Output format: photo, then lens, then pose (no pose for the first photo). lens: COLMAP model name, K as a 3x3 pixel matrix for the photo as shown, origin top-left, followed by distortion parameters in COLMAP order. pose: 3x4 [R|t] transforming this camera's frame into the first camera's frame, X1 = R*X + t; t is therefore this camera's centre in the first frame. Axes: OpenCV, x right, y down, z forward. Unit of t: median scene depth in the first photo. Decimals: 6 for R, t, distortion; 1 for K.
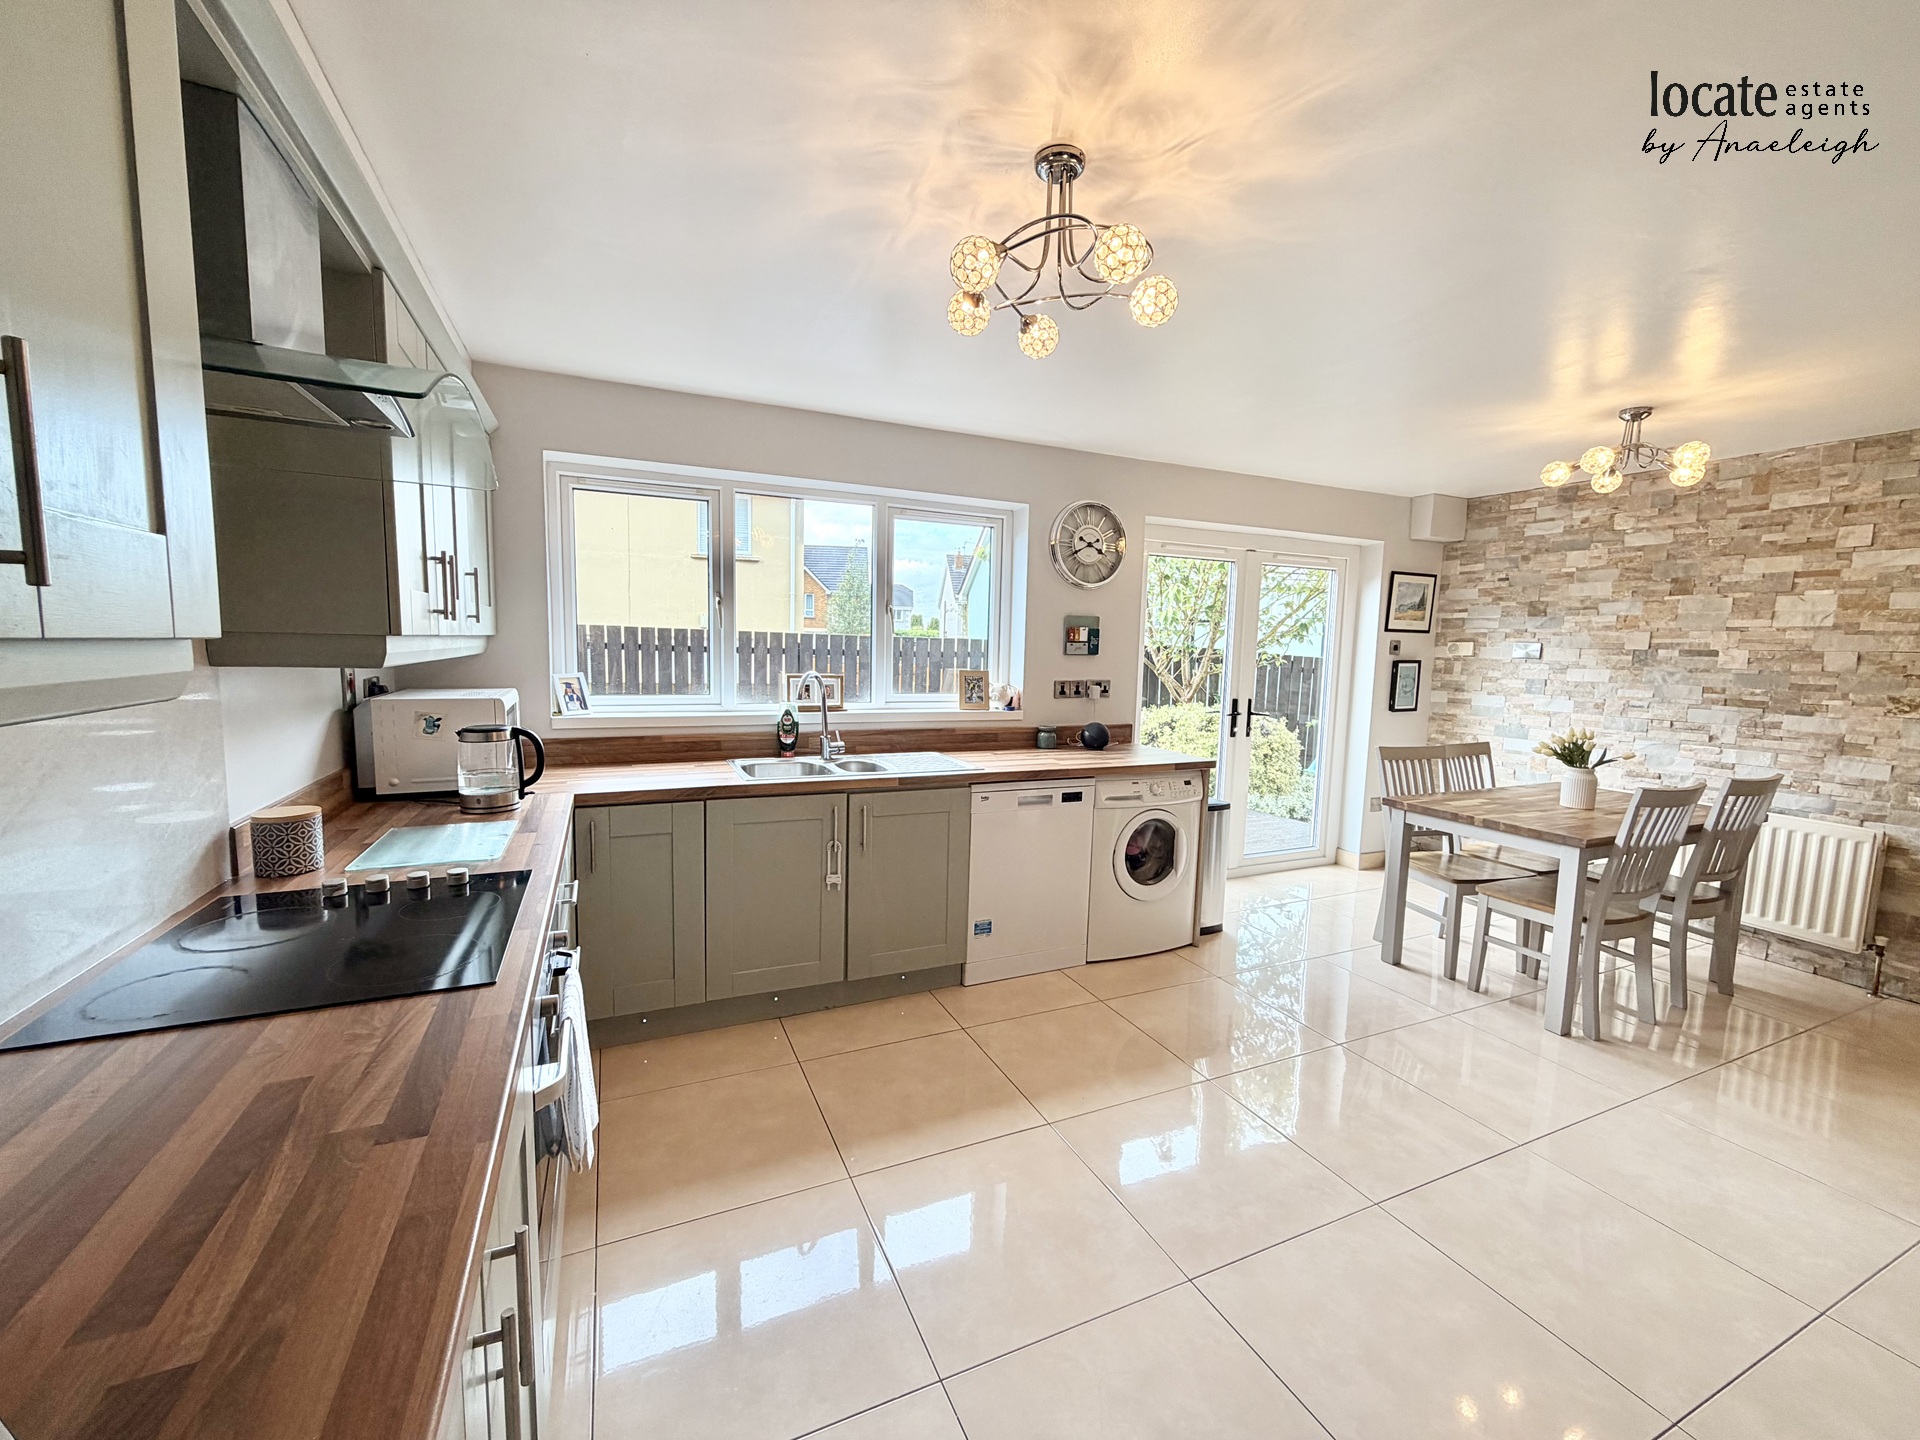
lens RADIAL K [[765.3, 0, 952.4], [0, 765.3, 725.5], [0, 0, 1]] dist [-0.003808, 0.000563]
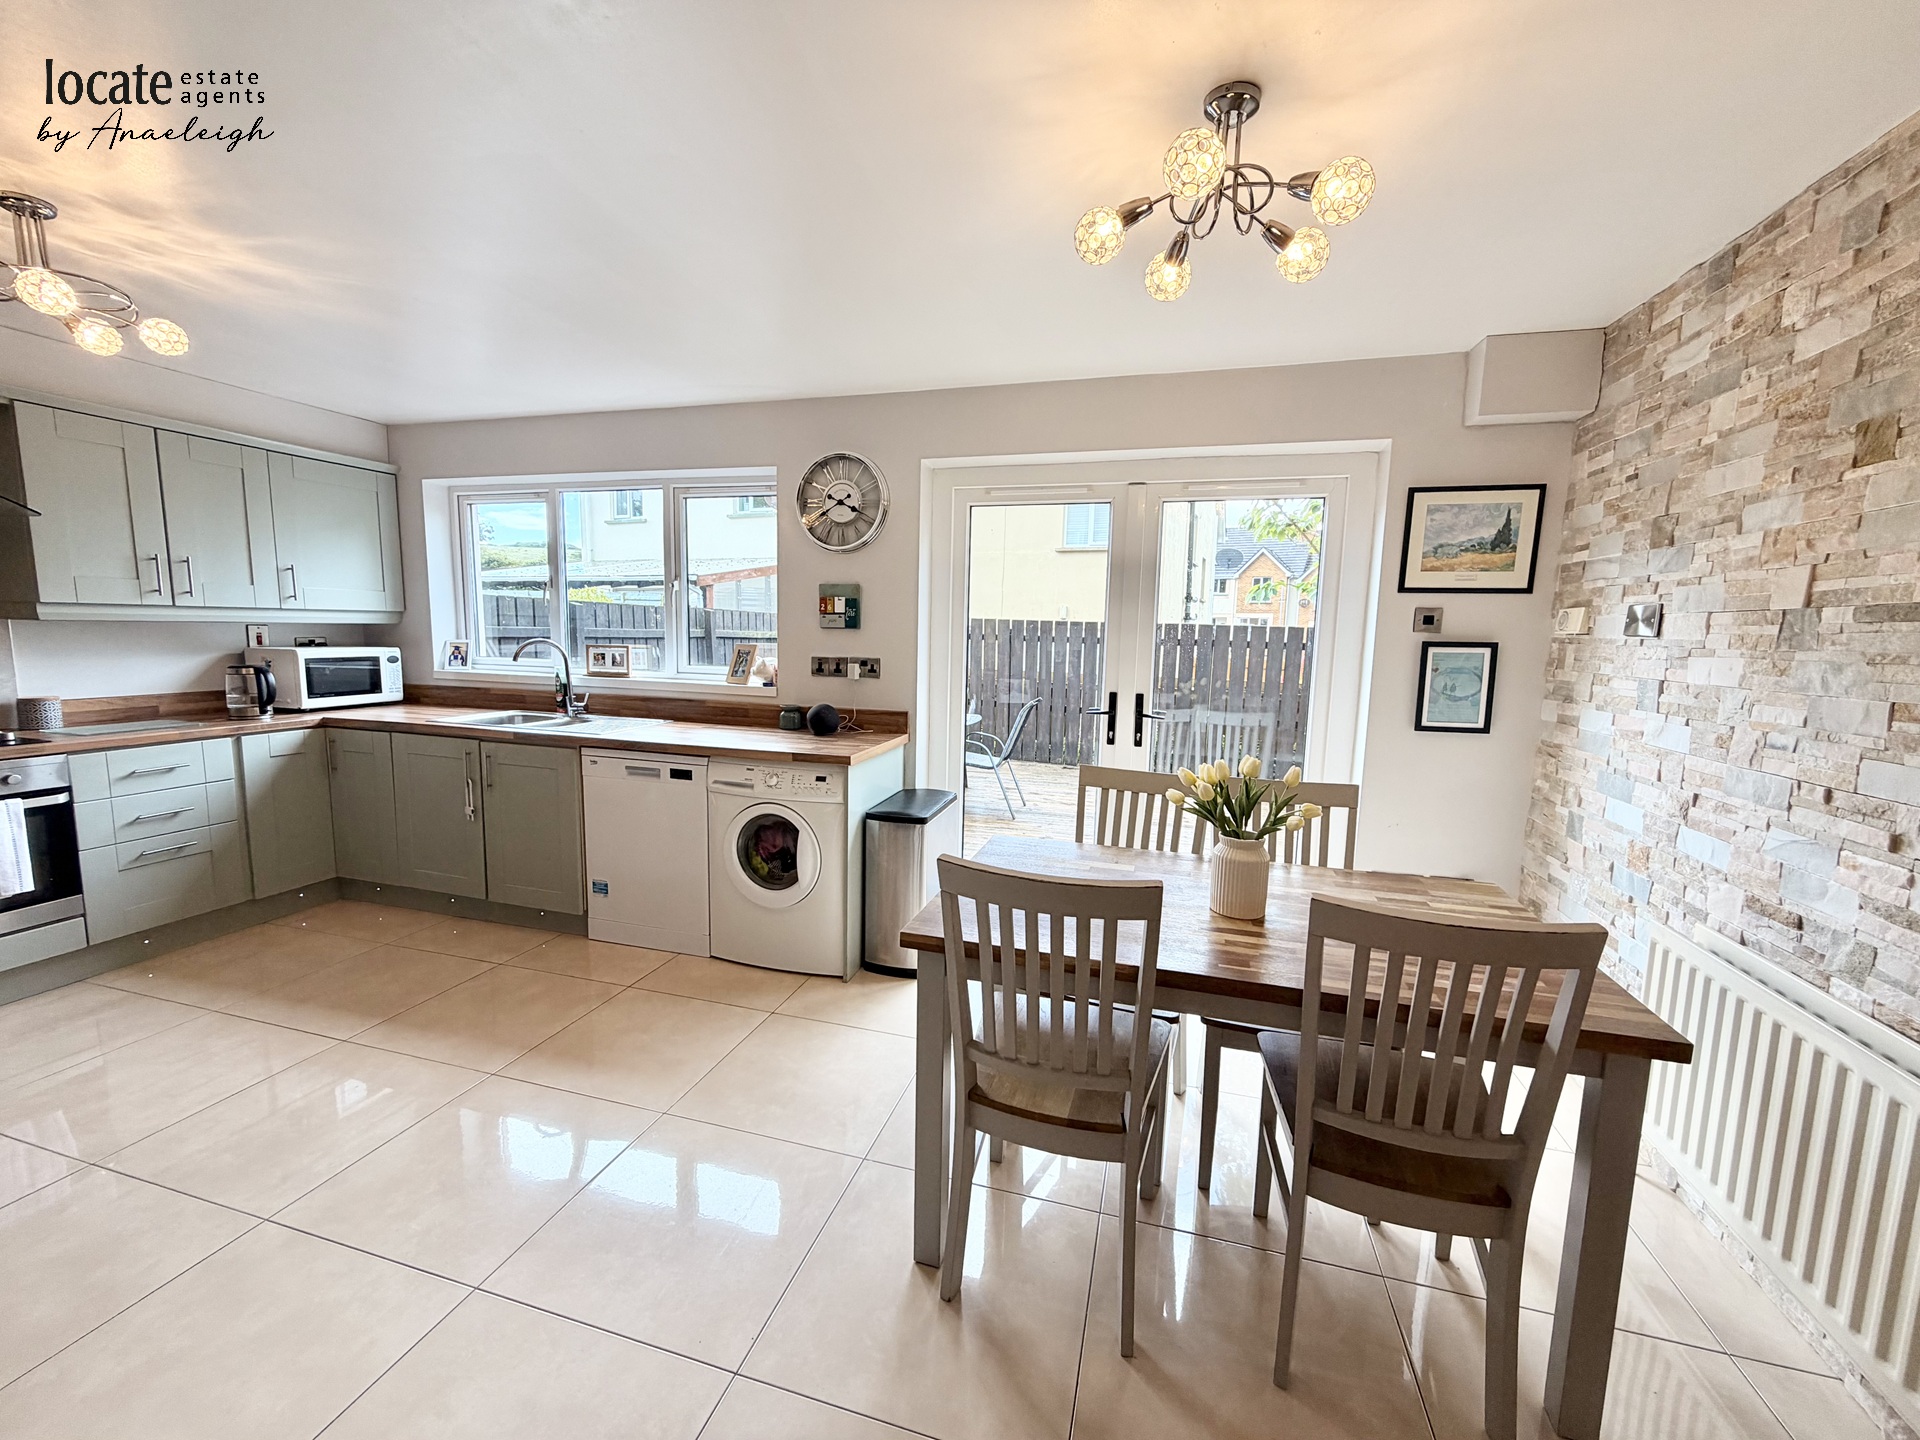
lens RADIAL K [[765.3, 0, 952.4], [0, 765.3, 725.5], [0, 0, 1]] dist [-0.003808, 0.000563]
pose [[0.764744, 0.076043, -0.639831, 0.843965], [-0.072935, 0.996845, 0.031299, -0.017283], [0.640193, 0.022730, 0.767878, 0.405397]]
